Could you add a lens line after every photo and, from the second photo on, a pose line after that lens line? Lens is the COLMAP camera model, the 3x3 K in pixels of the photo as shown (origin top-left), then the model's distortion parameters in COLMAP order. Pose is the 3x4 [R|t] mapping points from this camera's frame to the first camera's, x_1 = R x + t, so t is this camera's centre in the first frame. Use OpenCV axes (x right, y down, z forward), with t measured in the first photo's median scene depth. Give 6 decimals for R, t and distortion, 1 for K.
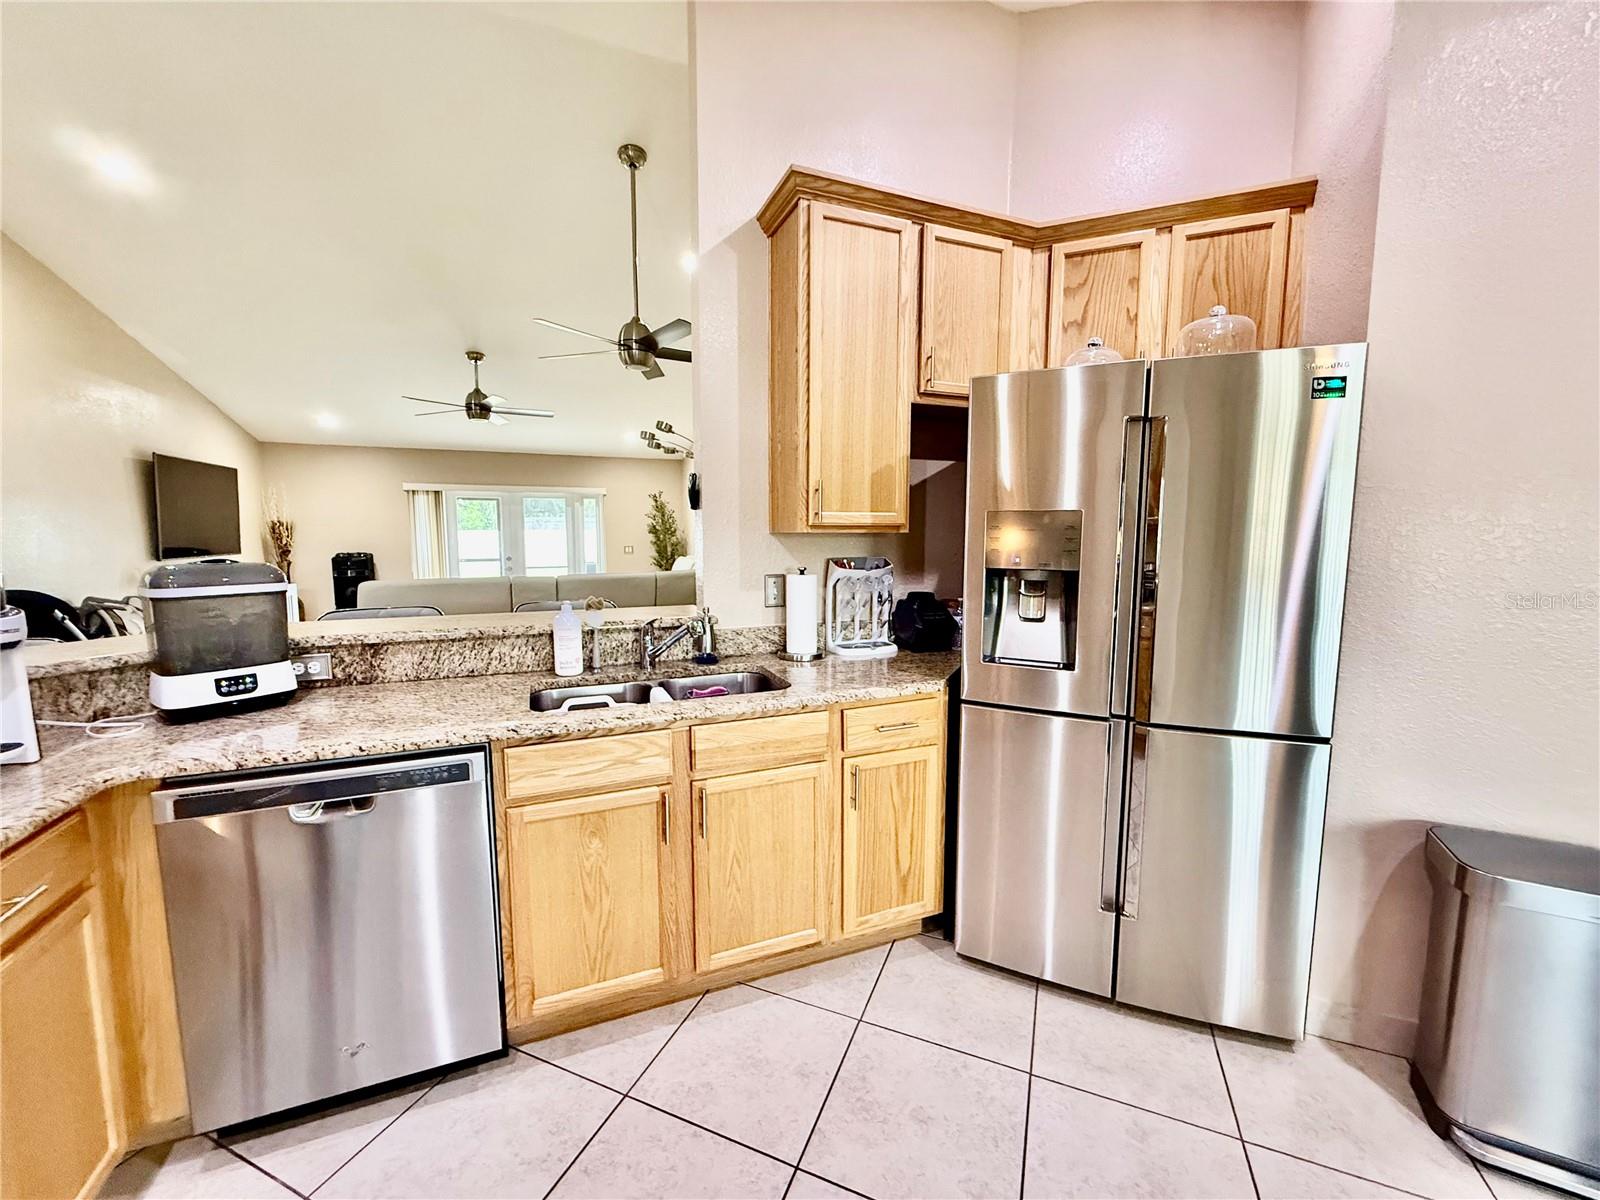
lens RADIAL K [[639.0, 0, 797.7], [0, 639.0, 598.9], [0, 0, 1]] dist [-0.000218, -0.000312]
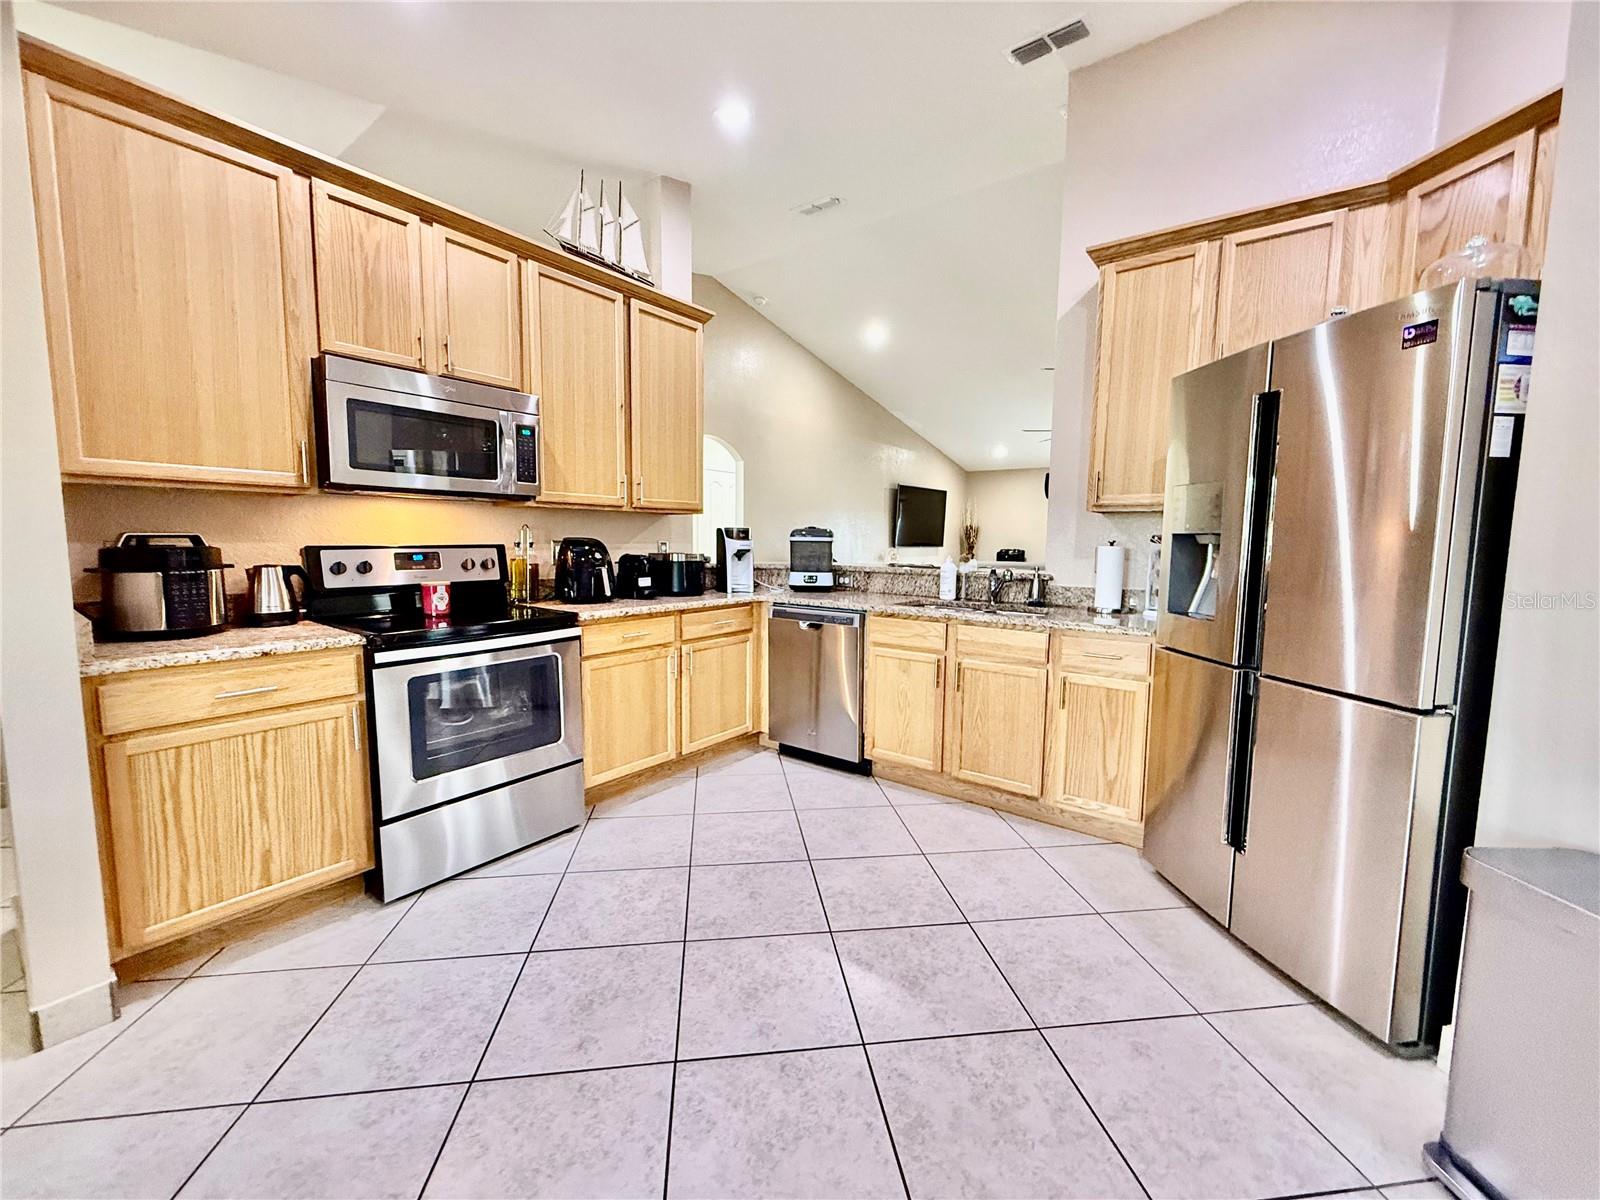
lens RADIAL K [[639.0, 0, 800.7], [0, 639.0, 599.9], [0, 0, 1]] dist [-0.000218, -0.000312]
pose [[0.504470, 0.088717, -0.858859, 0.934830], [-0.104154, 0.993696, 0.041468, 0.093663], [0.857124, 0.068534, 0.510530, -0.198478]]
